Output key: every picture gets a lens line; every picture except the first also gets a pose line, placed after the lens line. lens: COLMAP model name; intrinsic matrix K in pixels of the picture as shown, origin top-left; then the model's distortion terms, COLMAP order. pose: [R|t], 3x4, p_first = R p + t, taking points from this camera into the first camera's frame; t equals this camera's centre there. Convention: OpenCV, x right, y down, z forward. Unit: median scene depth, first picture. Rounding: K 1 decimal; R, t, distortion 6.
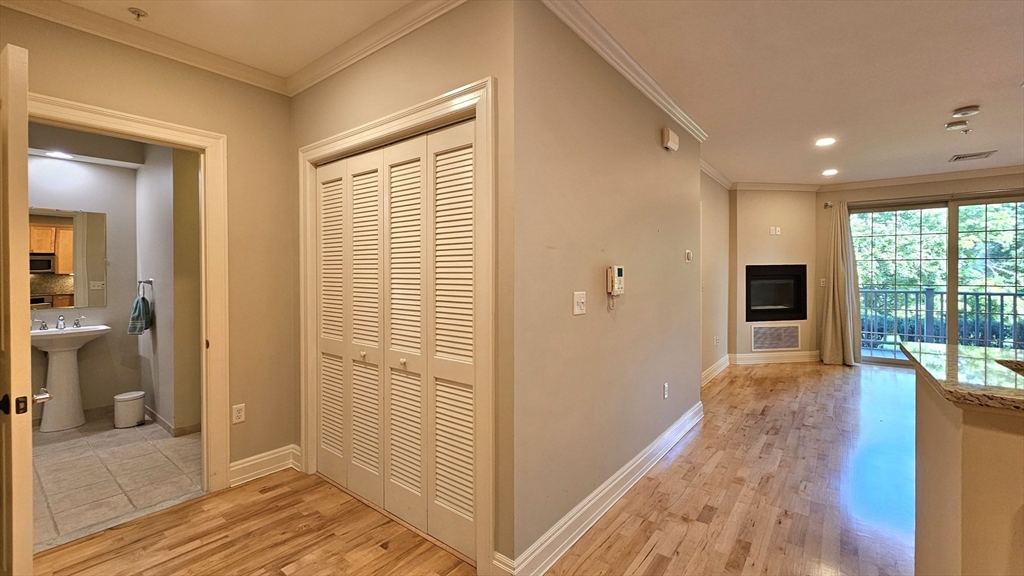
lens RADIAL K [[425.2, 0, 542.5], [0, 425.2, 276.2], [0, 0, 1]] dist [0.000266, 0.001363]
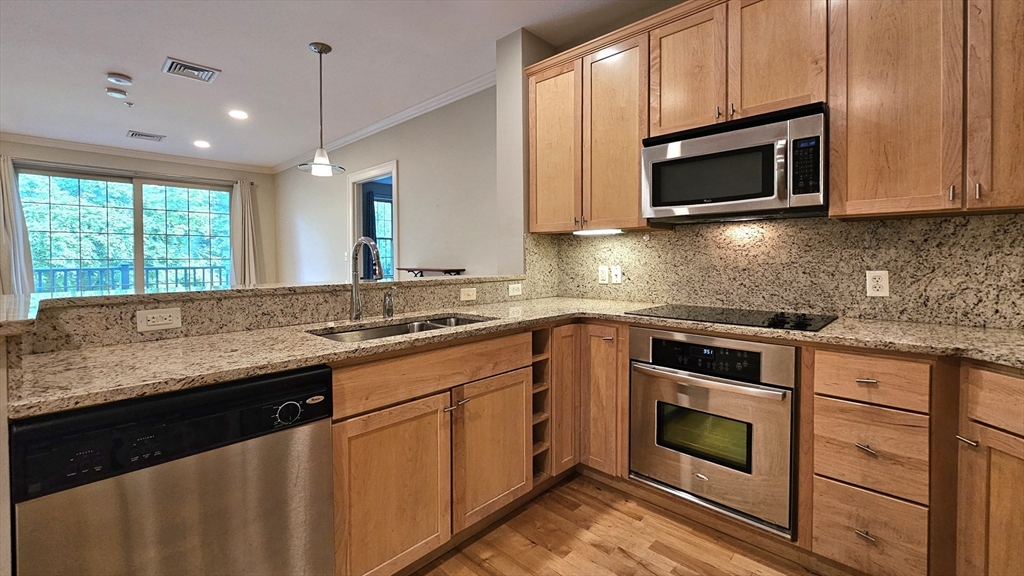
lens RADIAL K [[425.2, 0, 483.5], [0, 425.2, 264.6], [0, 0, 1]] dist [0.000266, 0.001363]
pose [[0.171408, -0.014595, 0.985092, 0.074435], [0.008279, 0.999876, 0.013374, 0.025493], [-0.985165, 0.005863, 0.171508, -0.011486]]
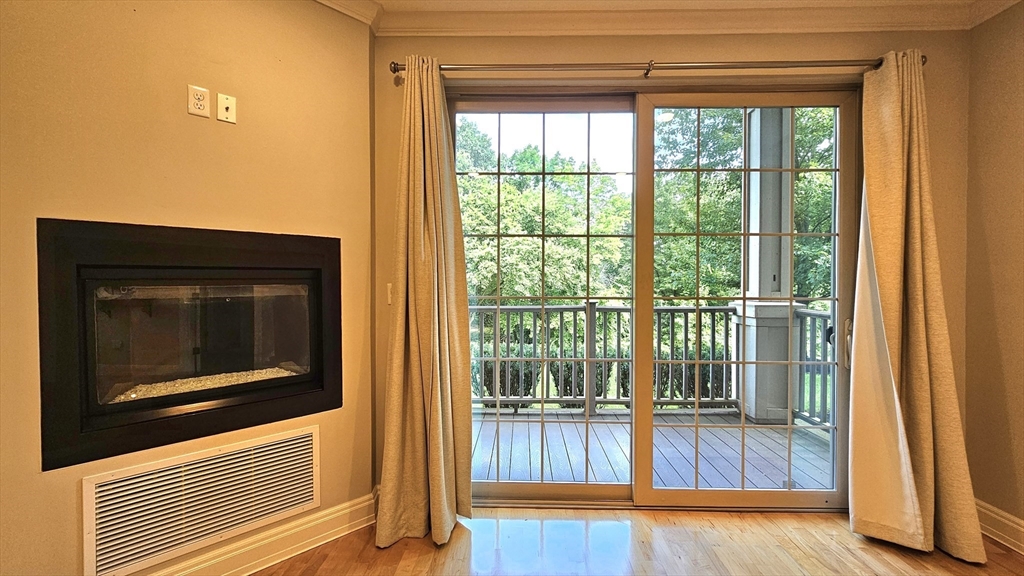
lens RADIAL K [[425.2, 0, 521.1], [0, 425.2, 285.6], [0, 0, 1]] dist [0.000266, 0.001363]
pose [[0.815781, 0.005466, 0.578336, 0.561511], [-0.003462, 0.999984, -0.004567, 0.008165], [-0.578351, 0.001724, 0.815786, 0.666947]]
